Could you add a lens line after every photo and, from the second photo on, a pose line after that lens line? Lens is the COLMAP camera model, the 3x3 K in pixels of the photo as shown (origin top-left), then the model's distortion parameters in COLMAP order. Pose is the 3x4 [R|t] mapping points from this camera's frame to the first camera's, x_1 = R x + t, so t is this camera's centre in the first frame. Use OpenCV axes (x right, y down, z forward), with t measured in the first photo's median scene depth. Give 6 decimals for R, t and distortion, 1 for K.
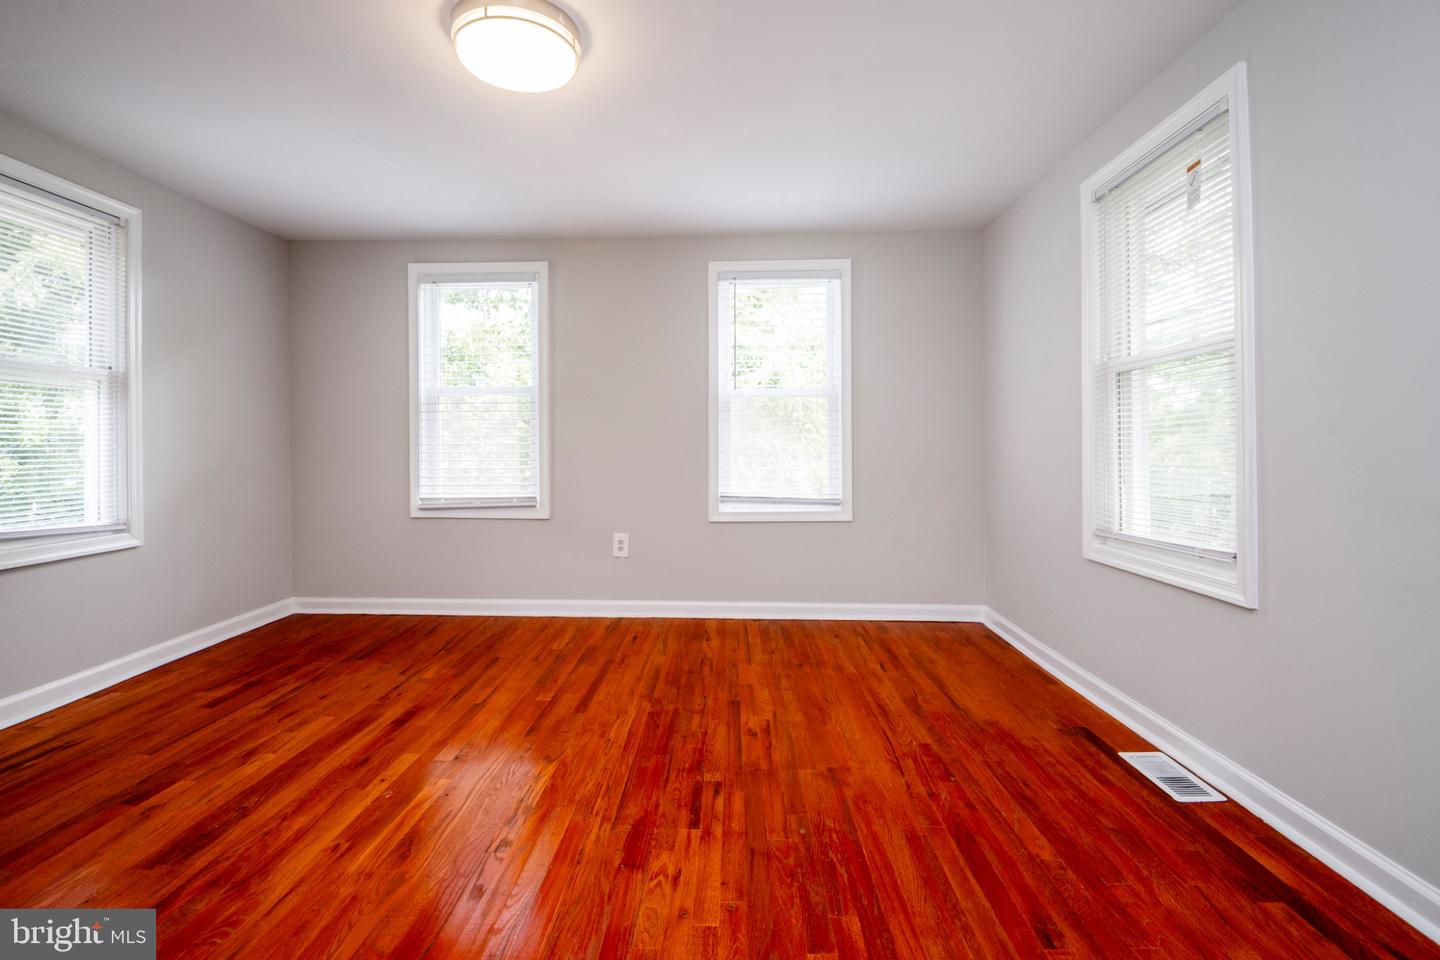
lens RADIAL K [[626.1, 0, 702.7], [0, 626.1, 462.4], [0, 0, 1]] dist [-0.019047, -0.000371]
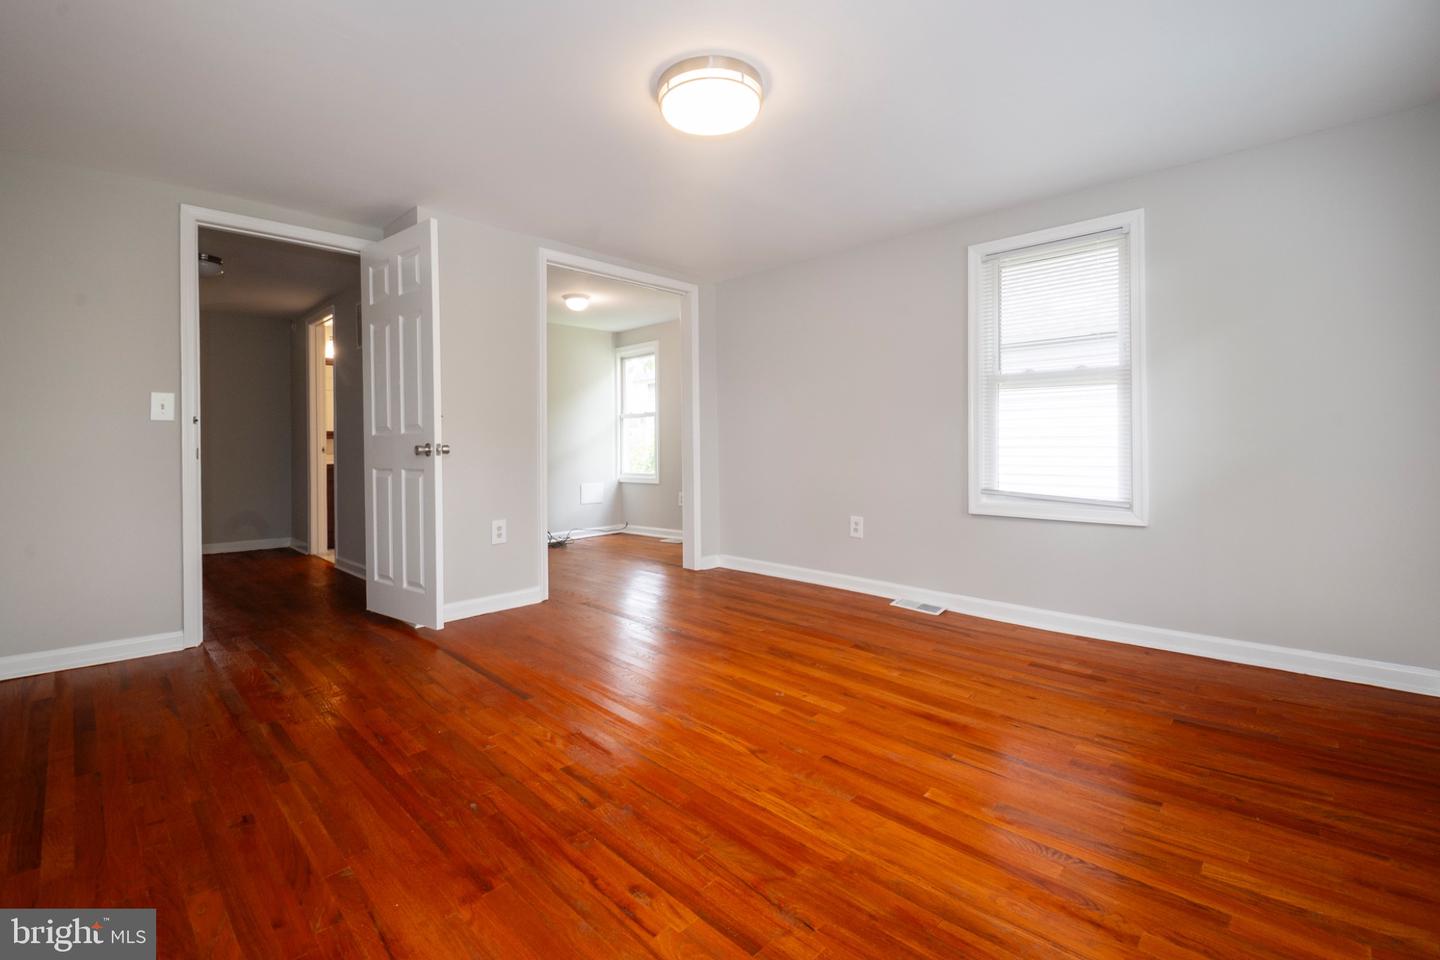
lens RADIAL K [[626.1, 0, 702.7], [0, 626.1, 462.4], [0, 0, 1]] dist [-0.019047, -0.000371]
pose [[-0.665237, 0.033668, -0.745873, 0.462923], [-0.013642, 0.998268, 0.057228, -0.031597], [0.746508, 0.048245, -0.663625, 1.363904]]
